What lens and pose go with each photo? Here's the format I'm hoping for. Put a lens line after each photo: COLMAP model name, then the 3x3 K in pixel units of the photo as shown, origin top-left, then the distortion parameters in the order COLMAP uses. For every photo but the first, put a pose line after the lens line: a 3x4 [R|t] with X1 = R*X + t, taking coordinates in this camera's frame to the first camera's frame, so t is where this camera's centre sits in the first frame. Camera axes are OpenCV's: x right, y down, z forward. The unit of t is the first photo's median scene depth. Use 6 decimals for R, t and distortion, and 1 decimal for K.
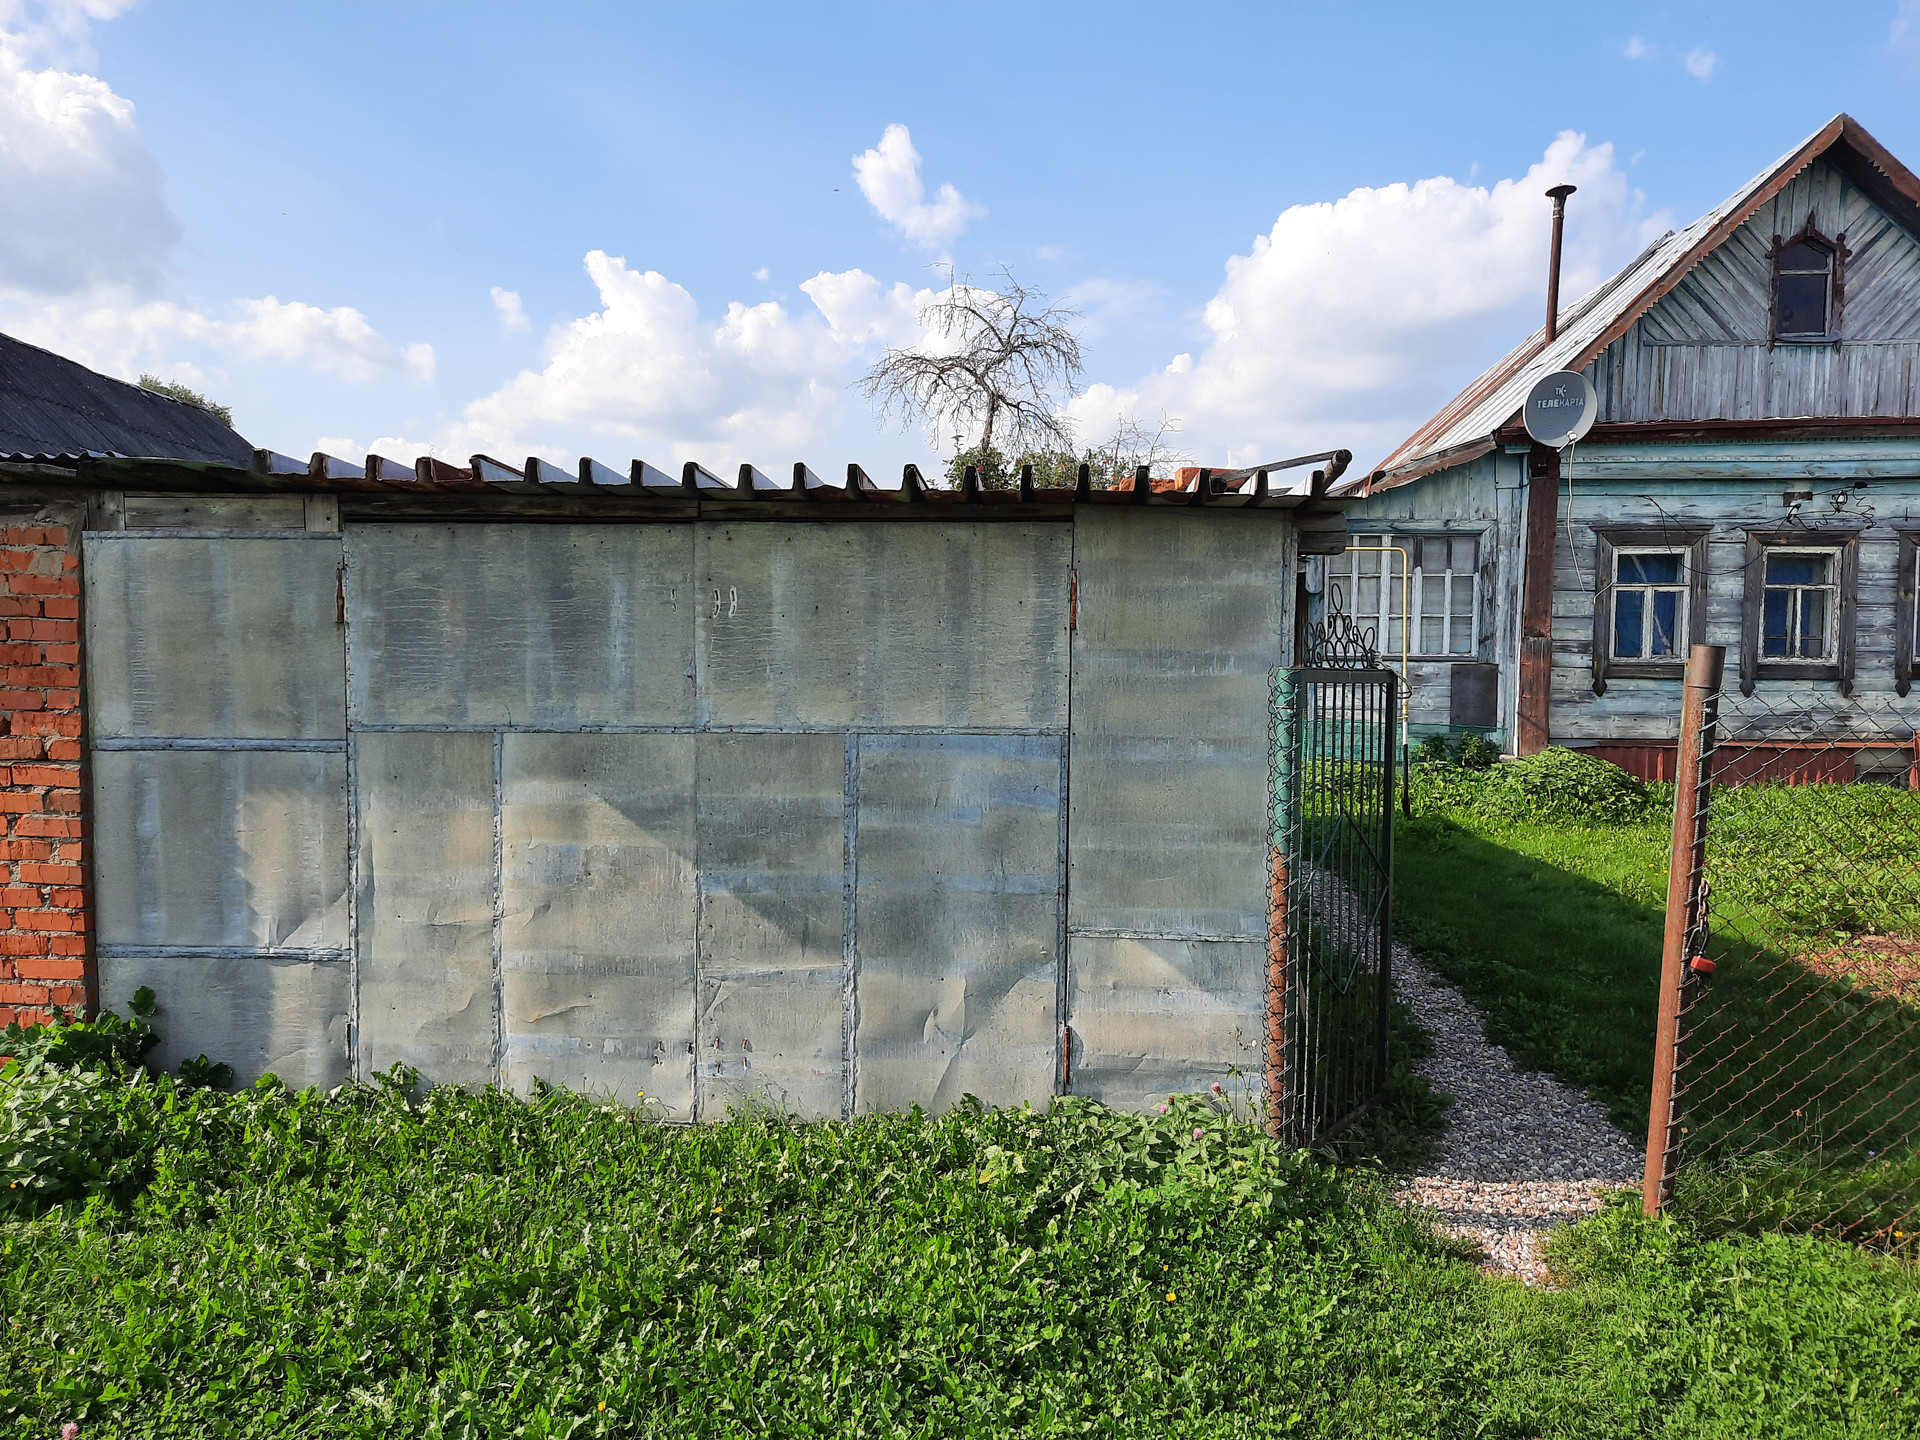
lens RADIAL K [[1349.7, 0, 960.0], [0, 1349.7, 720.0], [0, 0, 1]] dist [0.035465, -0.029570]
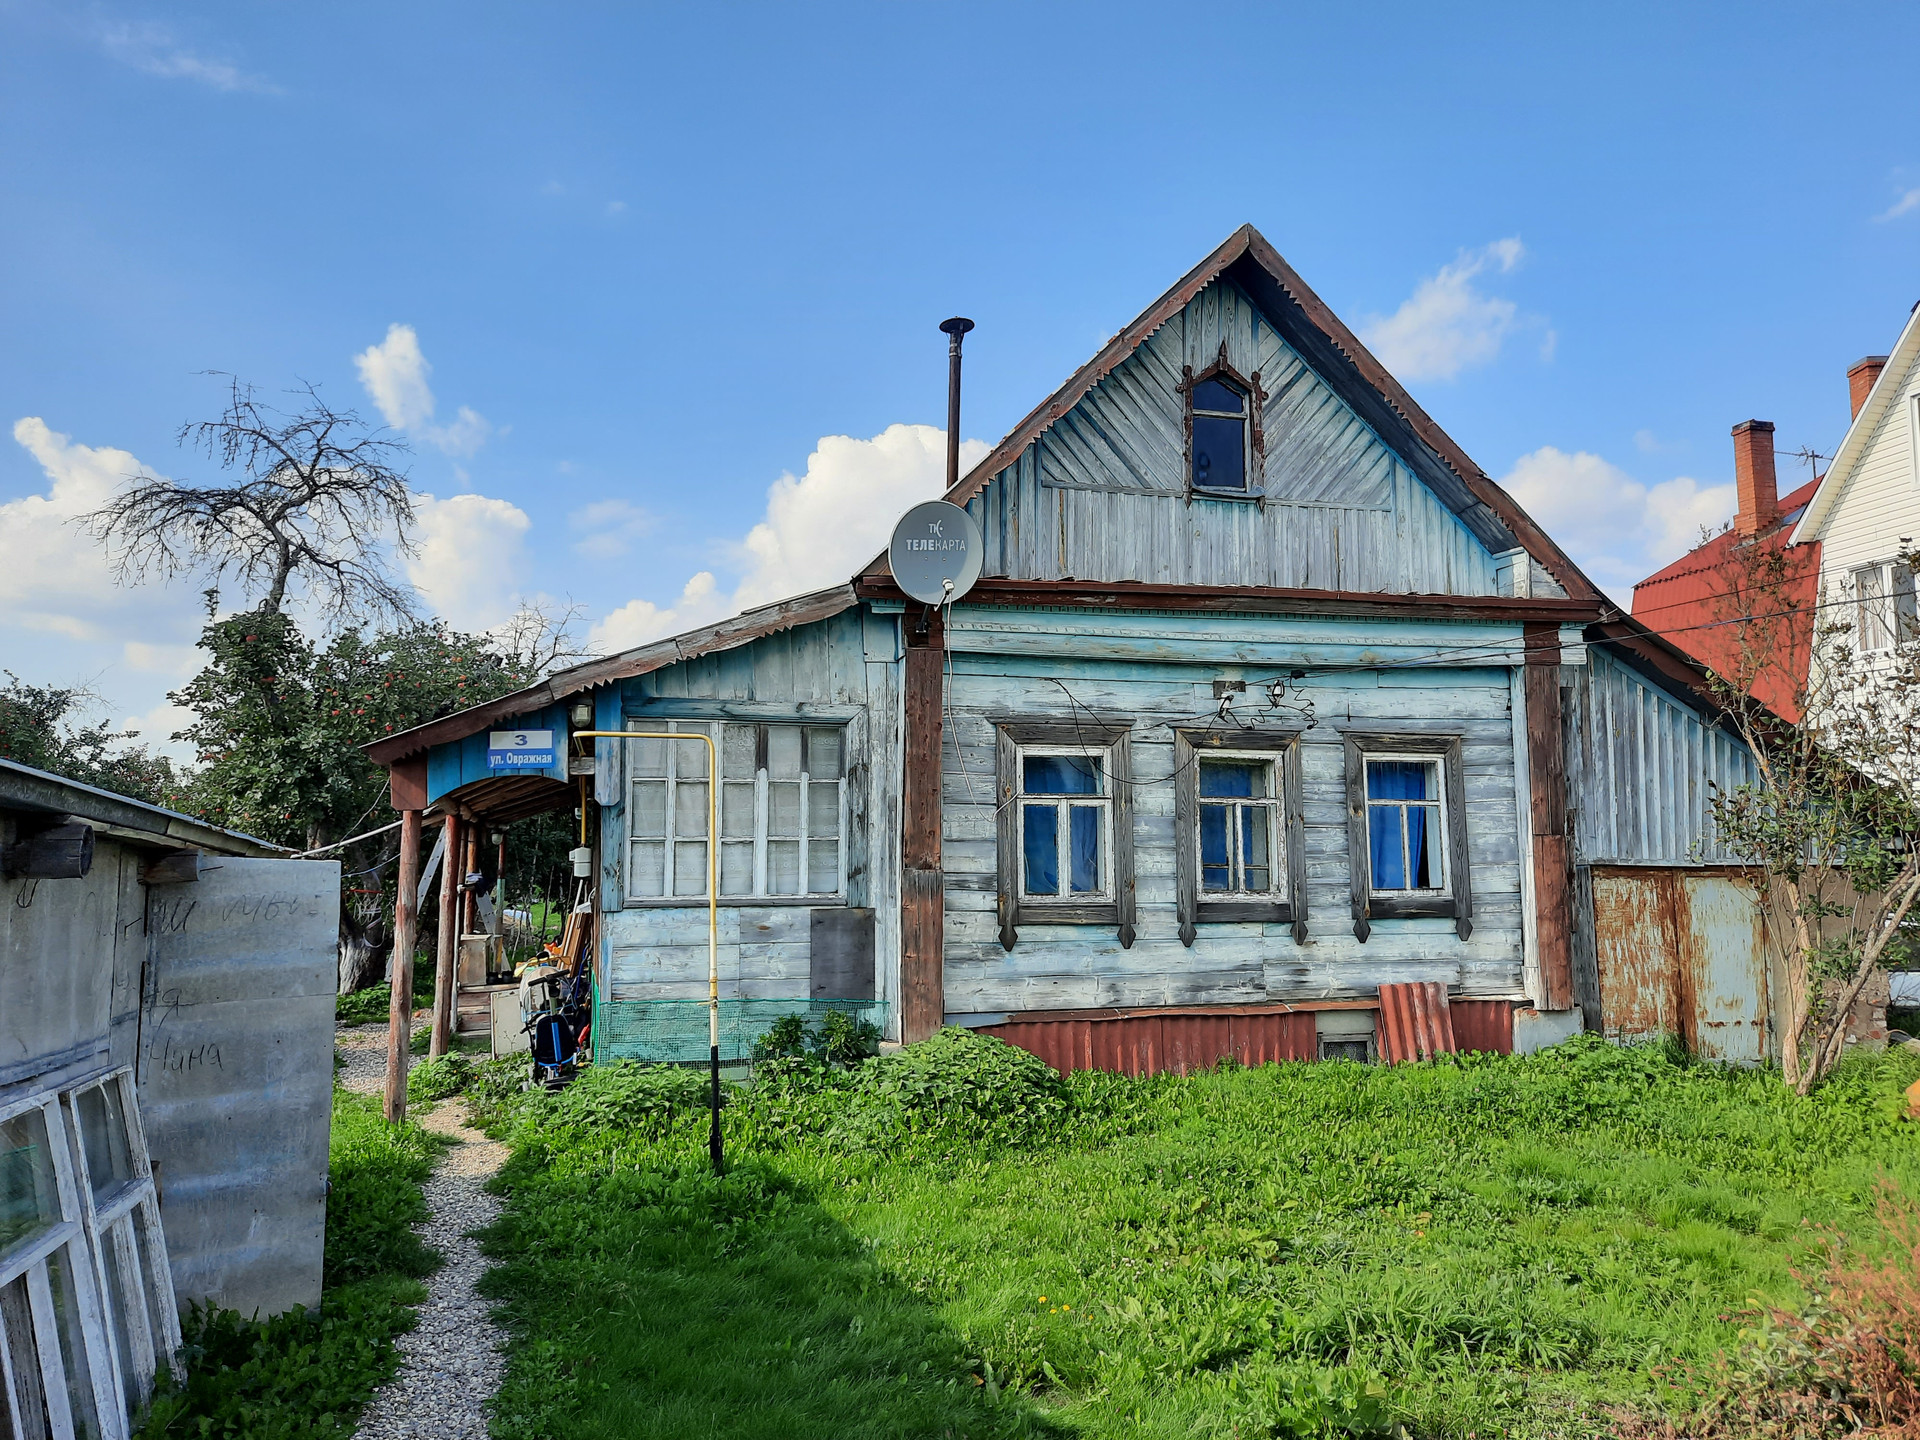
lens RADIAL K [[1353.6, 0, 960.0], [0, 1353.6, 720.0], [0, 0, 1]] dist [0.093339, -0.132037]
pose [[0.939819, 0.026301, 0.340659, 0.201842], [0.030291, 0.986693, -0.159746, -0.024523], [-0.340327, 0.160451, 0.926516, 0.328597]]
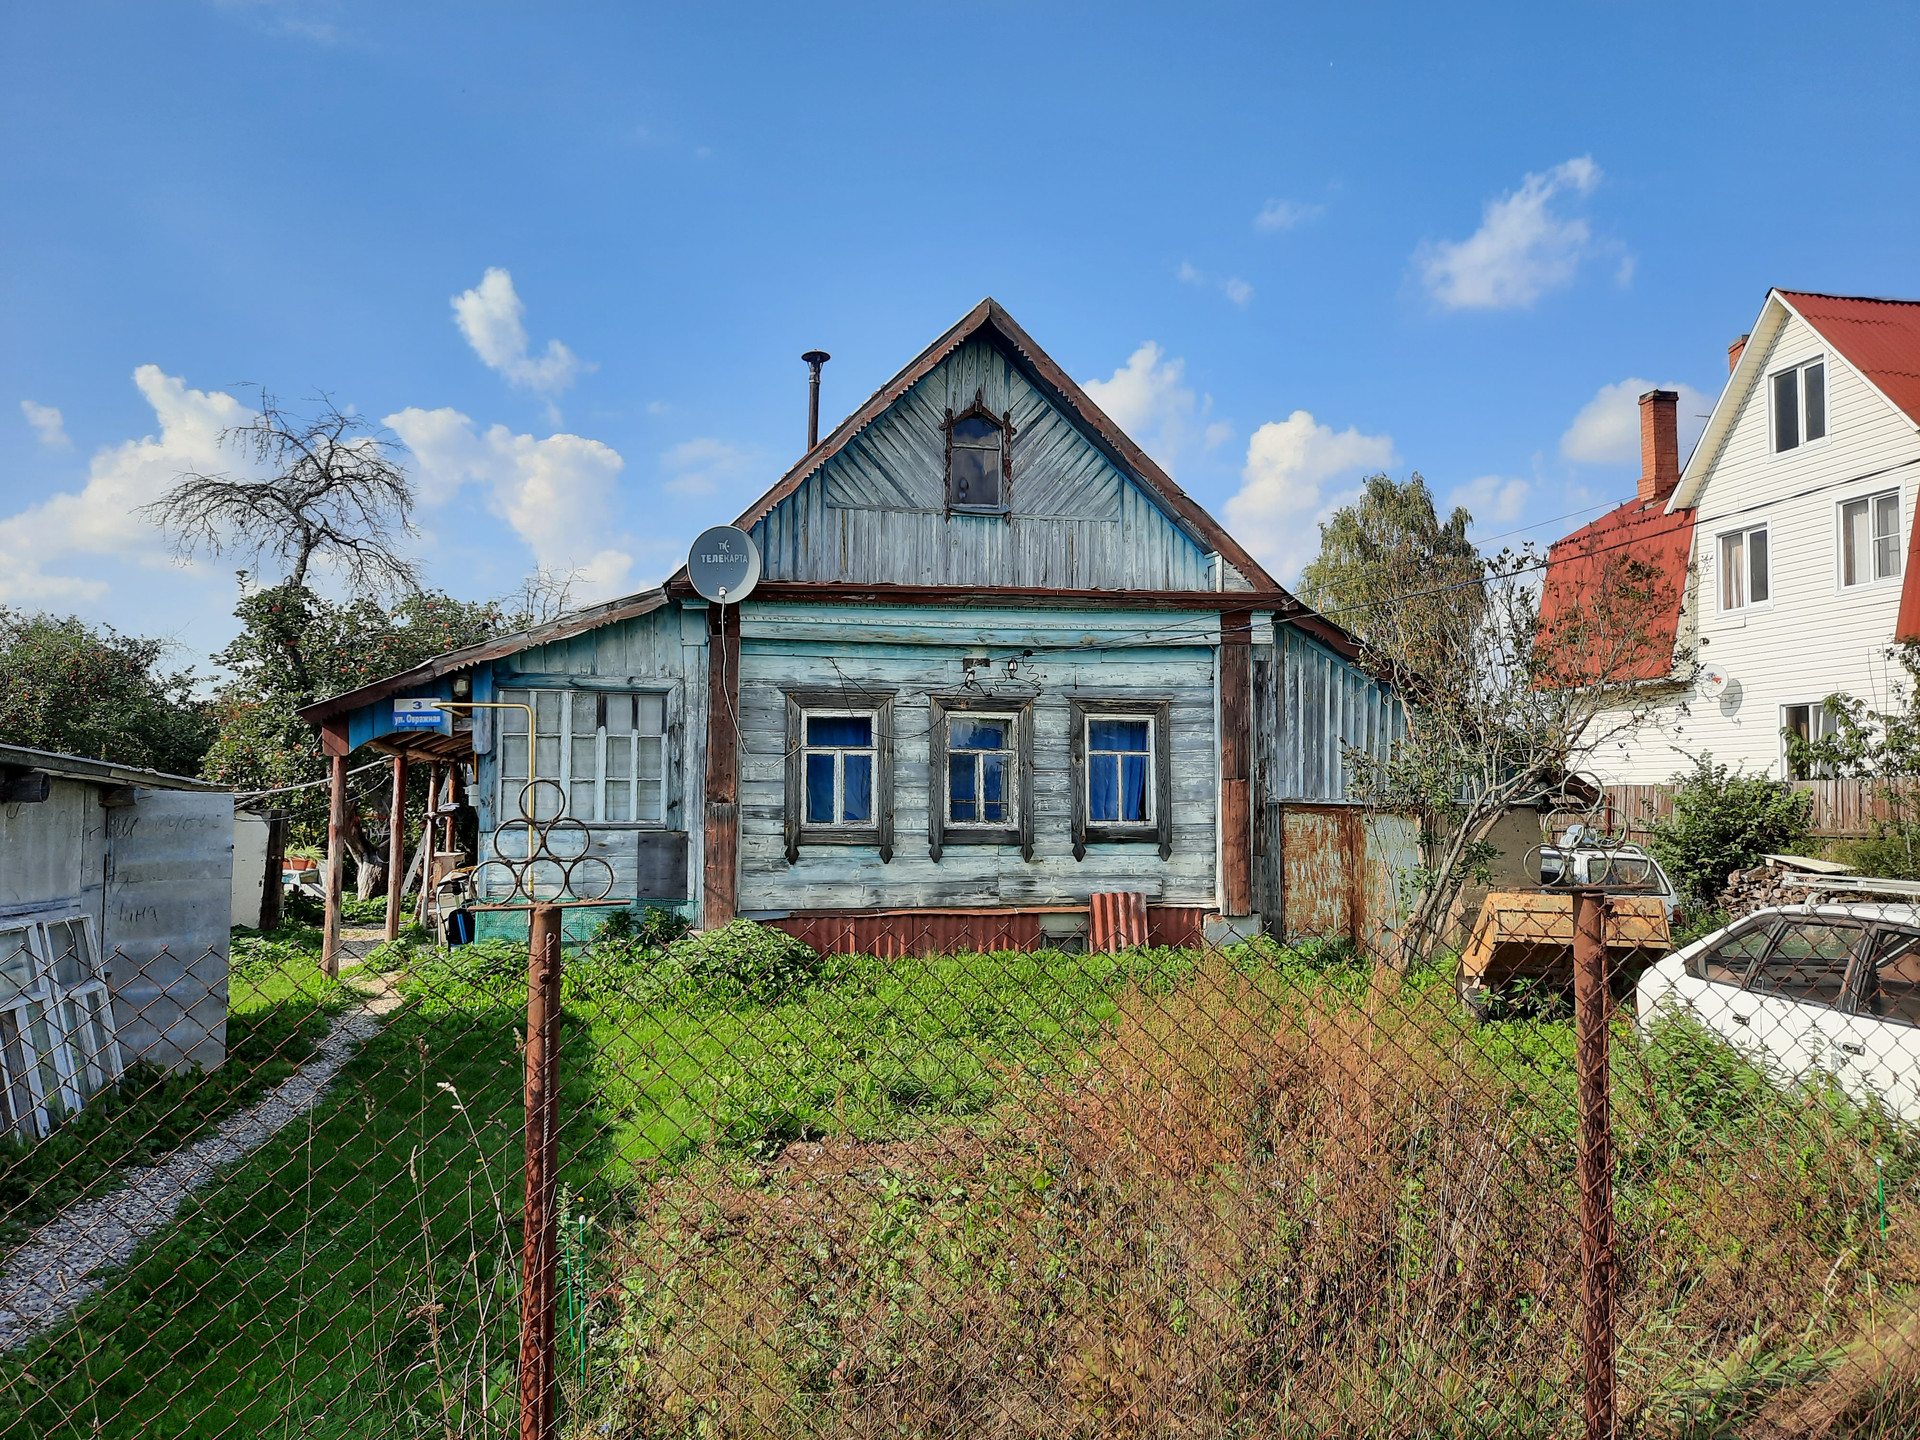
lens RADIAL K [[1353.6, 0, 960.0], [0, 1353.6, 720.0], [0, 0, 1]] dist [0.093339, -0.132037]
pose [[0.960801, 0.014281, 0.276871, 0.324294], [0.018034, 0.993338, -0.113817, -0.007987], [-0.276652, 0.114349, 0.954143, 0.051711]]
